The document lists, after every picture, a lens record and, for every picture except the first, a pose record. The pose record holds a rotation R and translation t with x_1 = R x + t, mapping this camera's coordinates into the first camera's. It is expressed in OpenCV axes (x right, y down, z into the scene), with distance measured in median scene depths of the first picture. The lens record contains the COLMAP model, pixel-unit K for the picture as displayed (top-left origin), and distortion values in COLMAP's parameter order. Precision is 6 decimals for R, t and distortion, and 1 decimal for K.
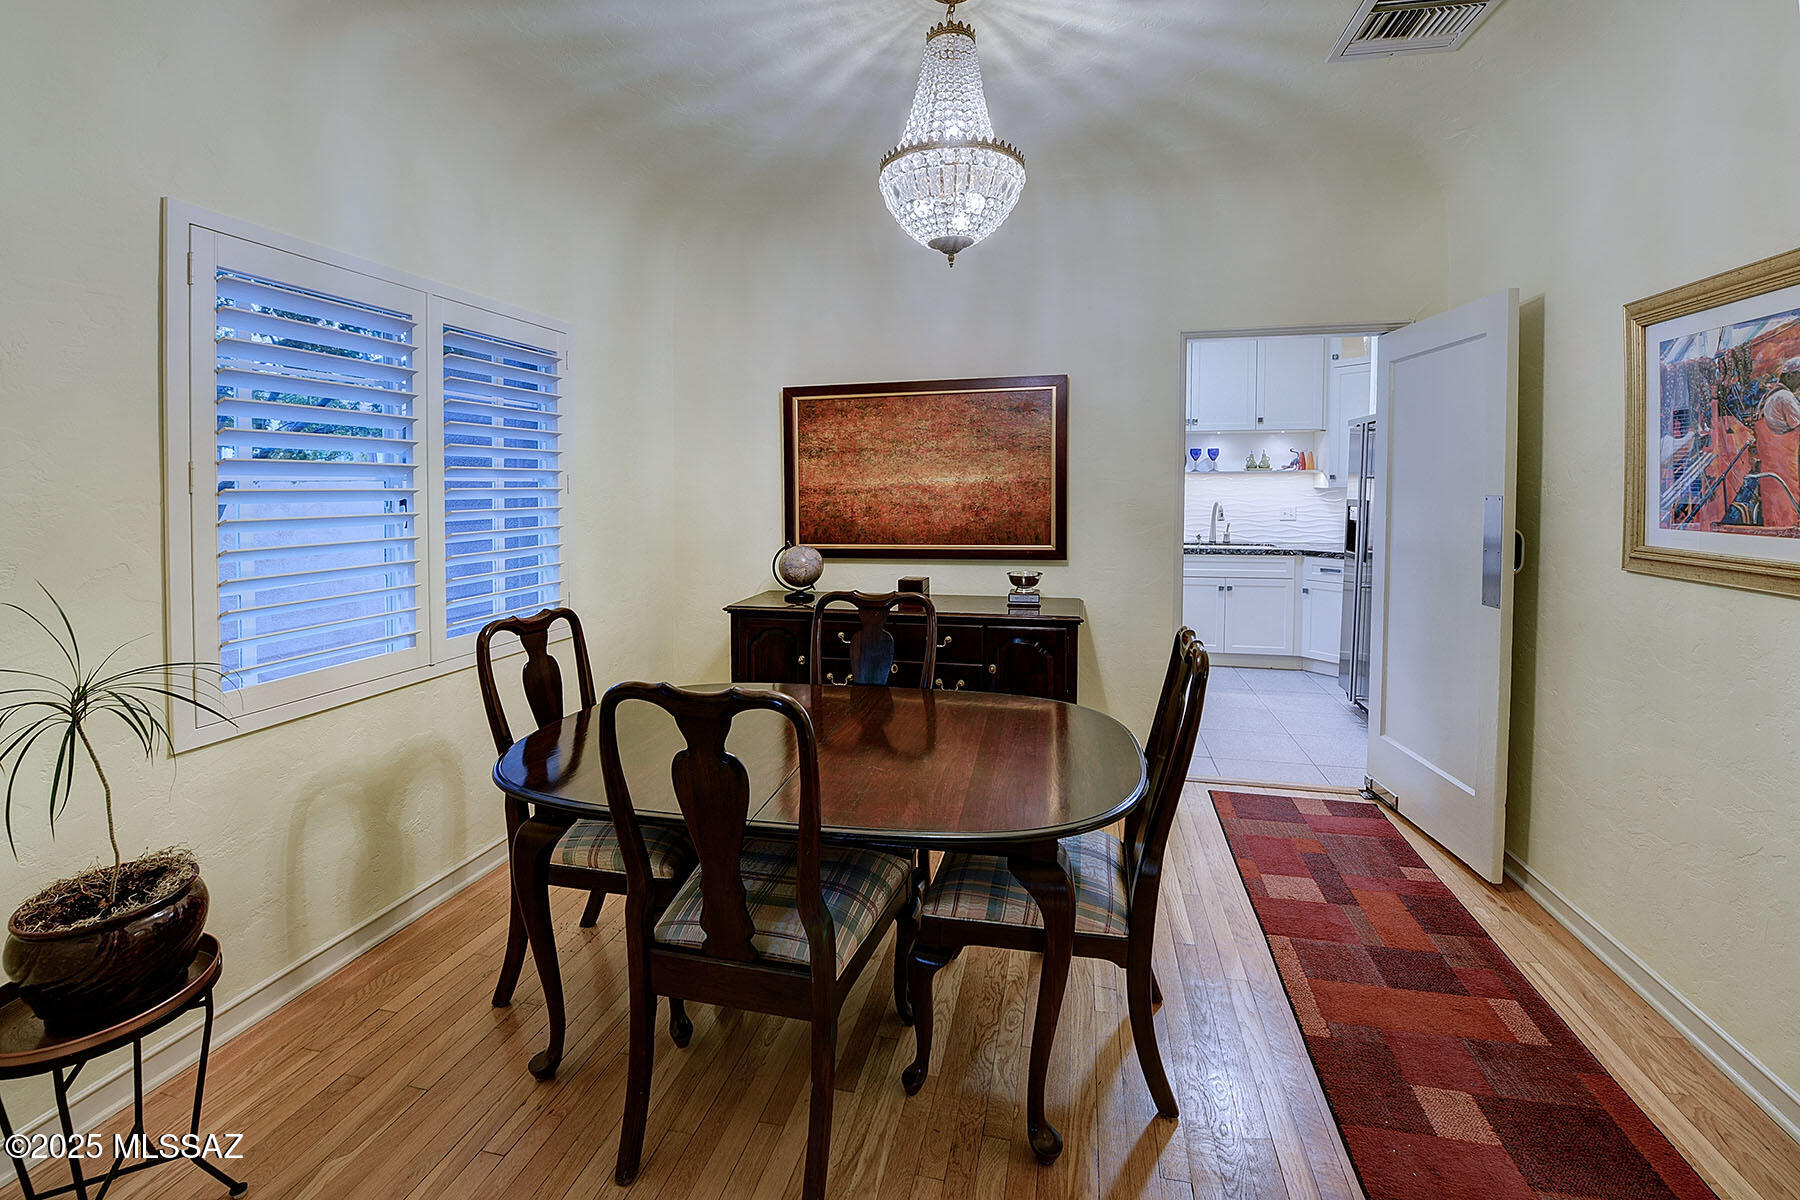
lens RADIAL K [[752.8, 0, 900.0], [0, 752.8, 600.0], [0, 0, 1]] dist [0.000032, -0.013435]
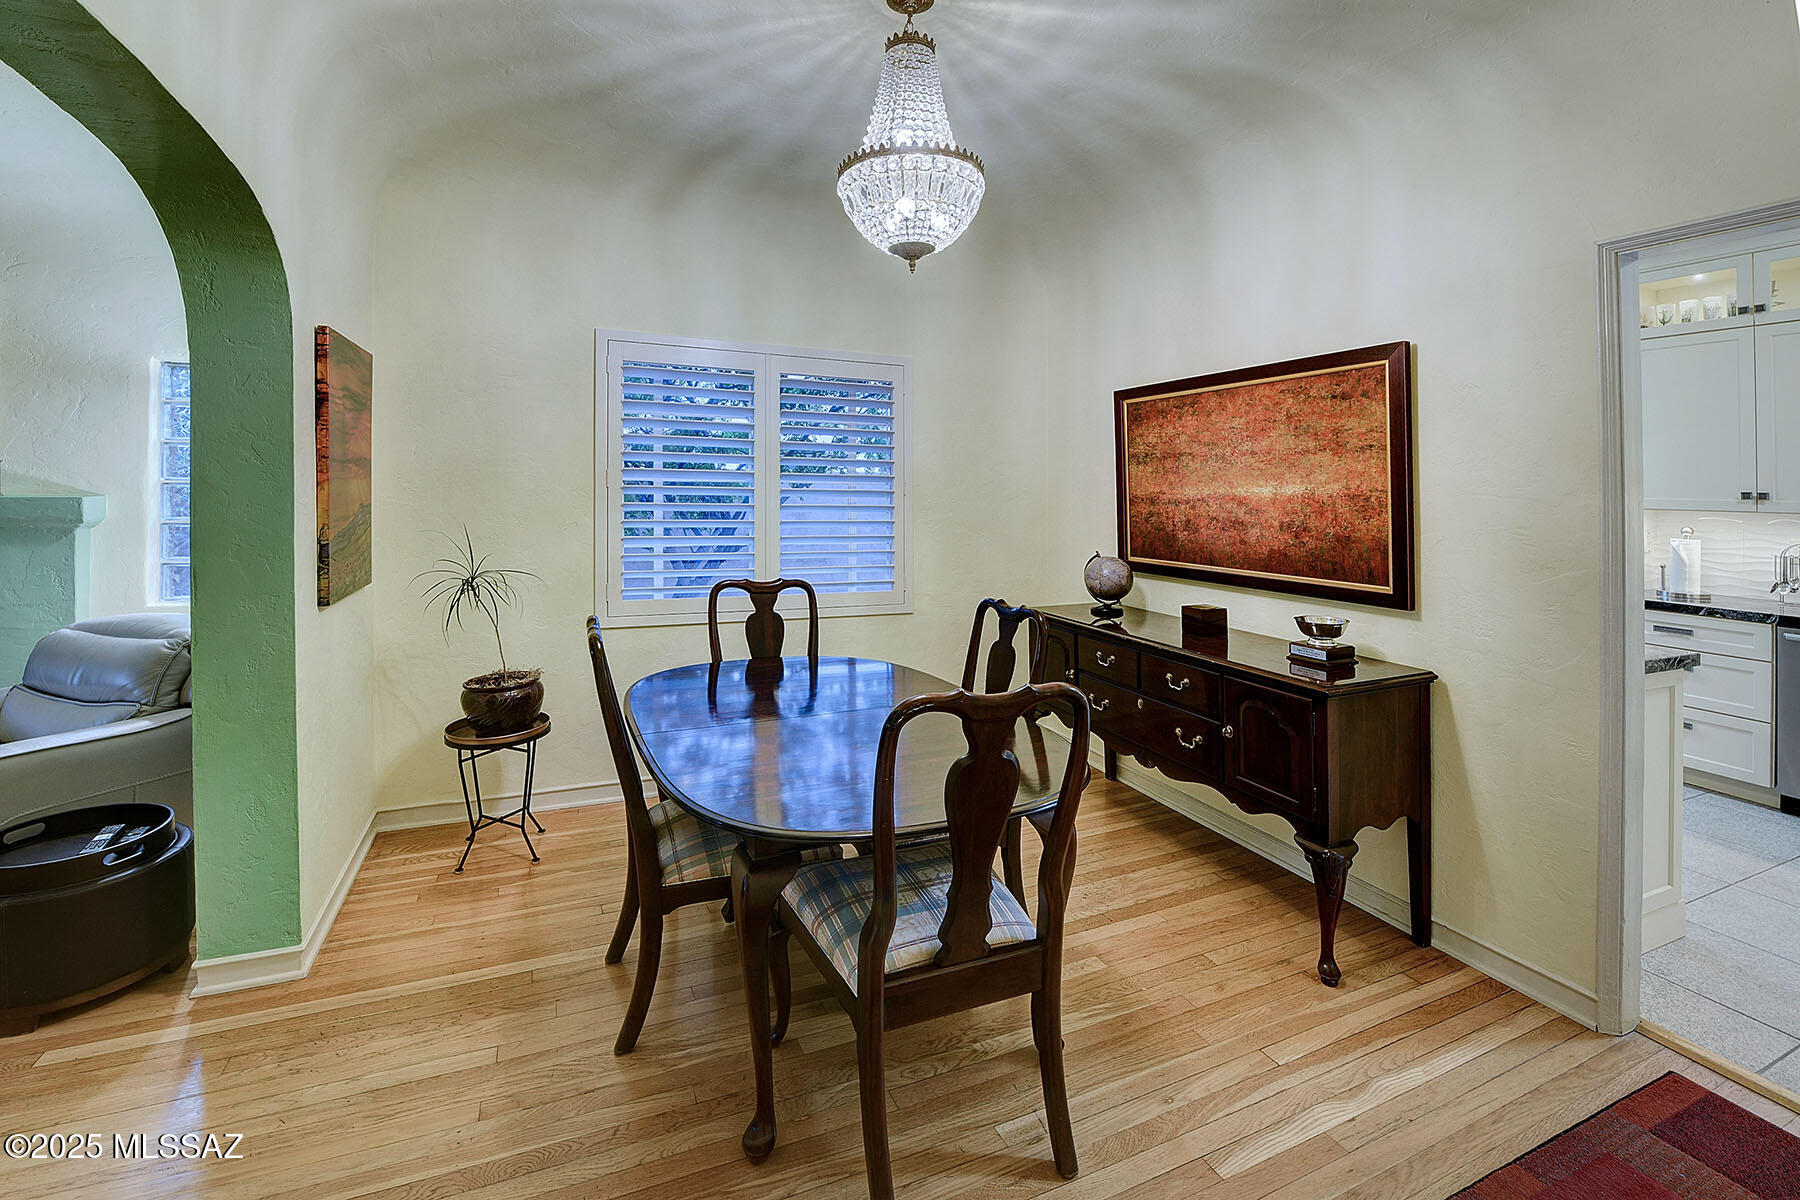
lens RADIAL K [[754.5, 0, 898.0], [0, 754.5, 592.6], [0, 0, 1]] dist [-0.011558, 0.000041]
pose [[0.609037, 0.124293, -0.783343, 0.468218], [-0.140441, 0.988938, 0.047724, -0.036730], [0.780609, 0.080948, 0.619755, 0.215942]]
